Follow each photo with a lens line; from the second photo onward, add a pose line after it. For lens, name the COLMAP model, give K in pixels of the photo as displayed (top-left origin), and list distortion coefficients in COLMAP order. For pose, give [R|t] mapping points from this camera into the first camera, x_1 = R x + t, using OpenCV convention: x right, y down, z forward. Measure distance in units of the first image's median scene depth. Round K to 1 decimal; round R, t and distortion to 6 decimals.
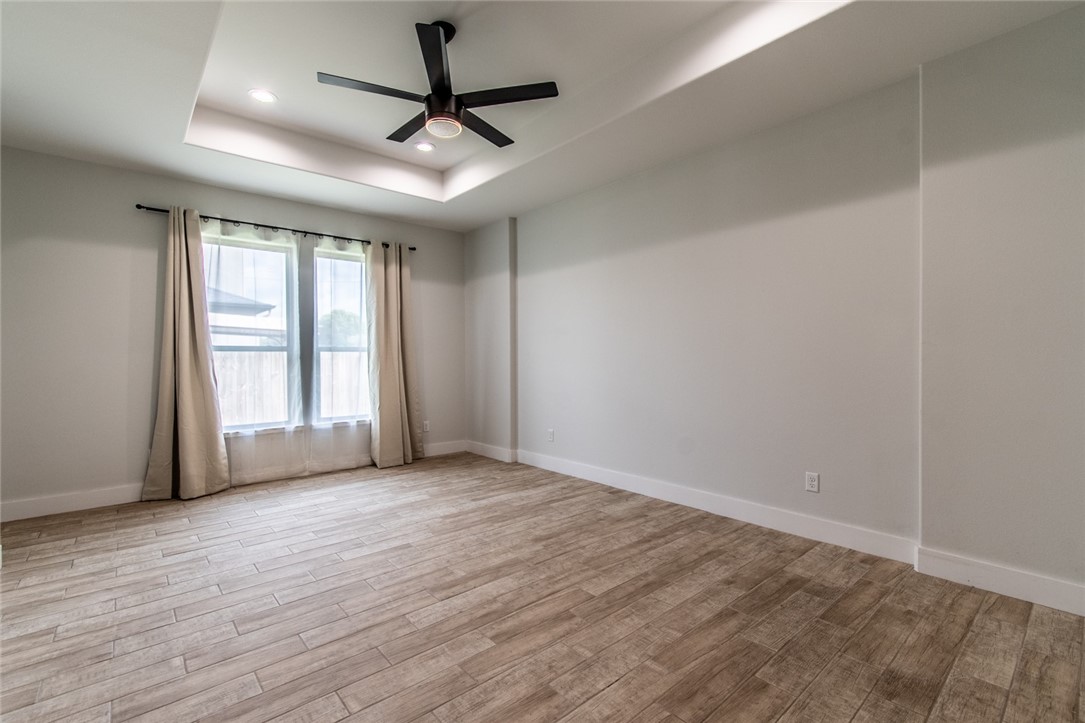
lens RADIAL K [[485.7, 0, 541.6], [0, 485.7, 360.2], [0, 0, 1]] dist [0.005291, -0.001353]
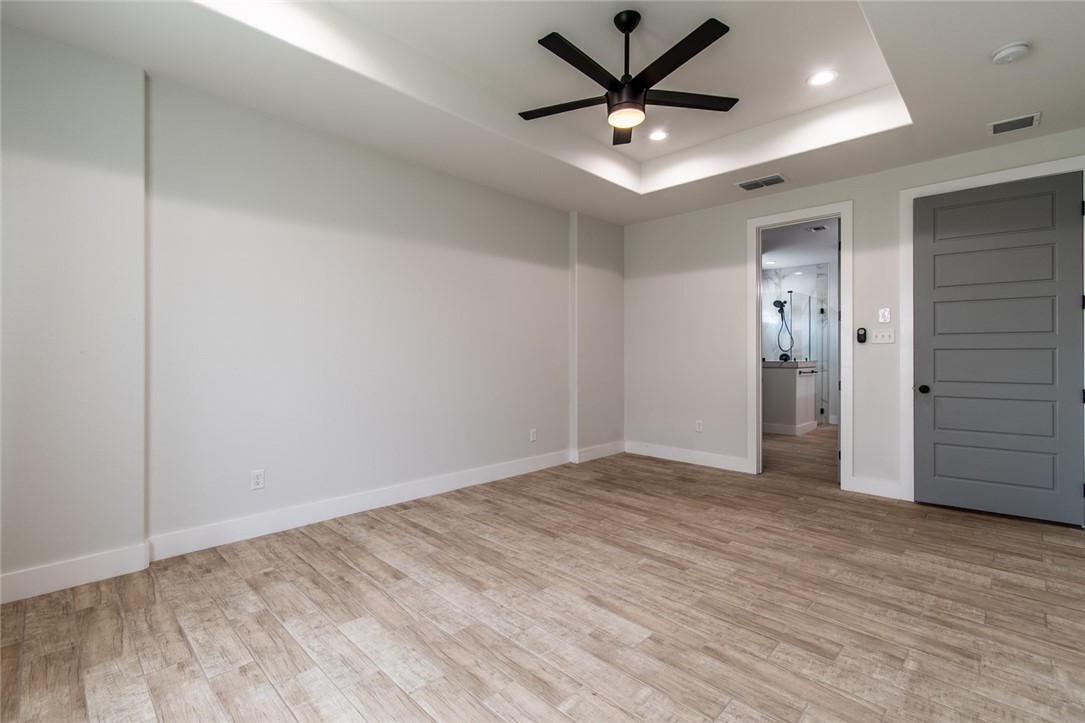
lens RADIAL K [[485.7, 0, 539.3], [0, 485.7, 355.0], [0, 0, 1]] dist [0.005291, -0.001353]
pose [[-0.081574, 0.003944, 0.996659, -1.103458], [0.003701, 0.999986, -0.003655, -0.002549], [-0.996660, 0.003390, -0.081588, 1.208220]]
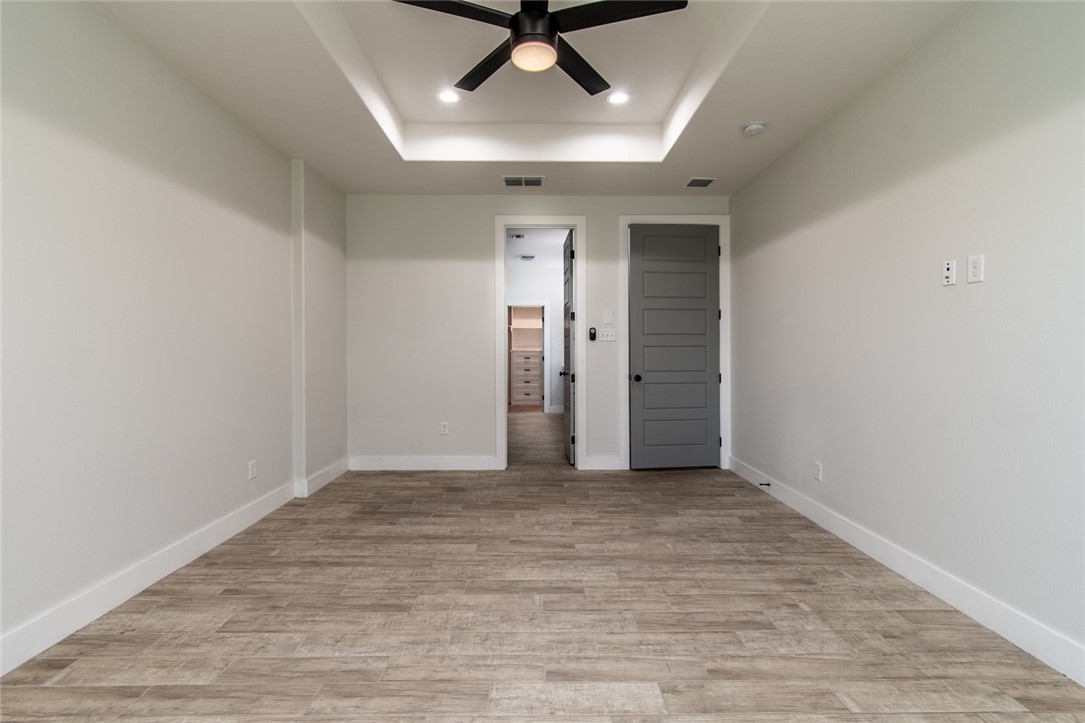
lens RADIAL K [[485.7, 0, 539.4], [0, 485.7, 352.6], [0, 0, 1]] dist [0.005291, -0.001353]
pose [[-0.762476, 0.005053, 0.646997, -0.679454], [0.009638, 0.999947, 0.003548, -0.006252], [-0.646945, 0.008941, -0.762484, 1.533063]]
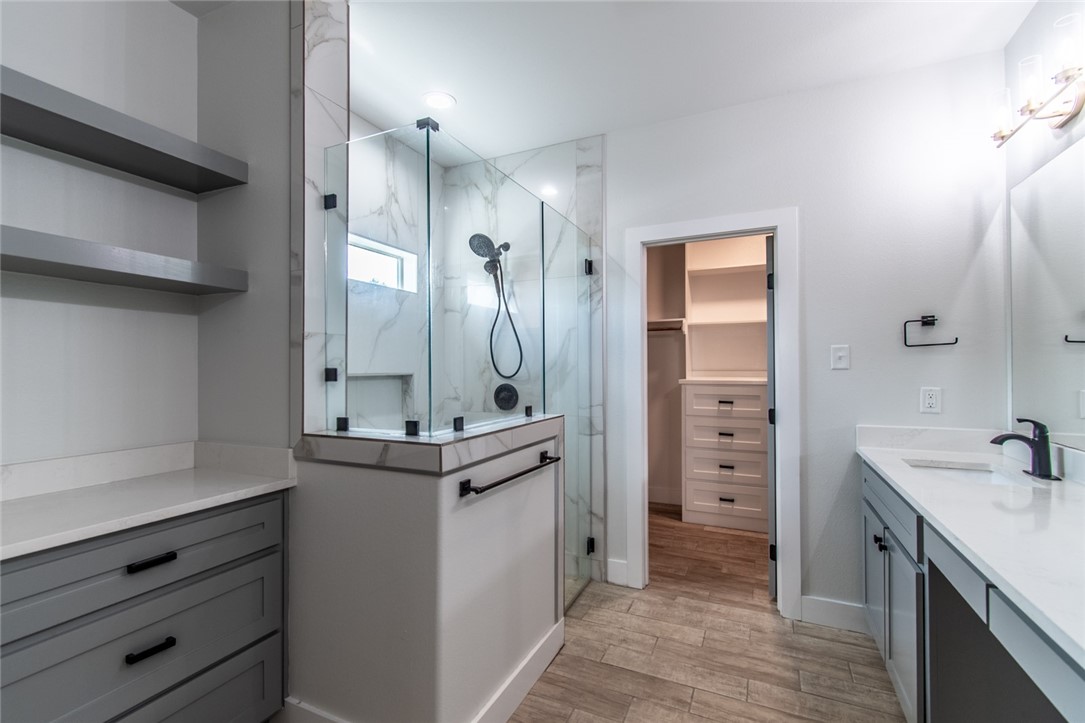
lens RADIAL K [[485.7, 0, 537.3], [0, 485.7, 362.6], [0, 0, 1]] dist [0.005291, -0.001353]
pose [[-0.402990, 0.018025, 0.915027, 0.738829], [0.008726, 0.999836, -0.015853, -0.047287], [-0.915163, 0.001596, -0.403081, -0.183742]]
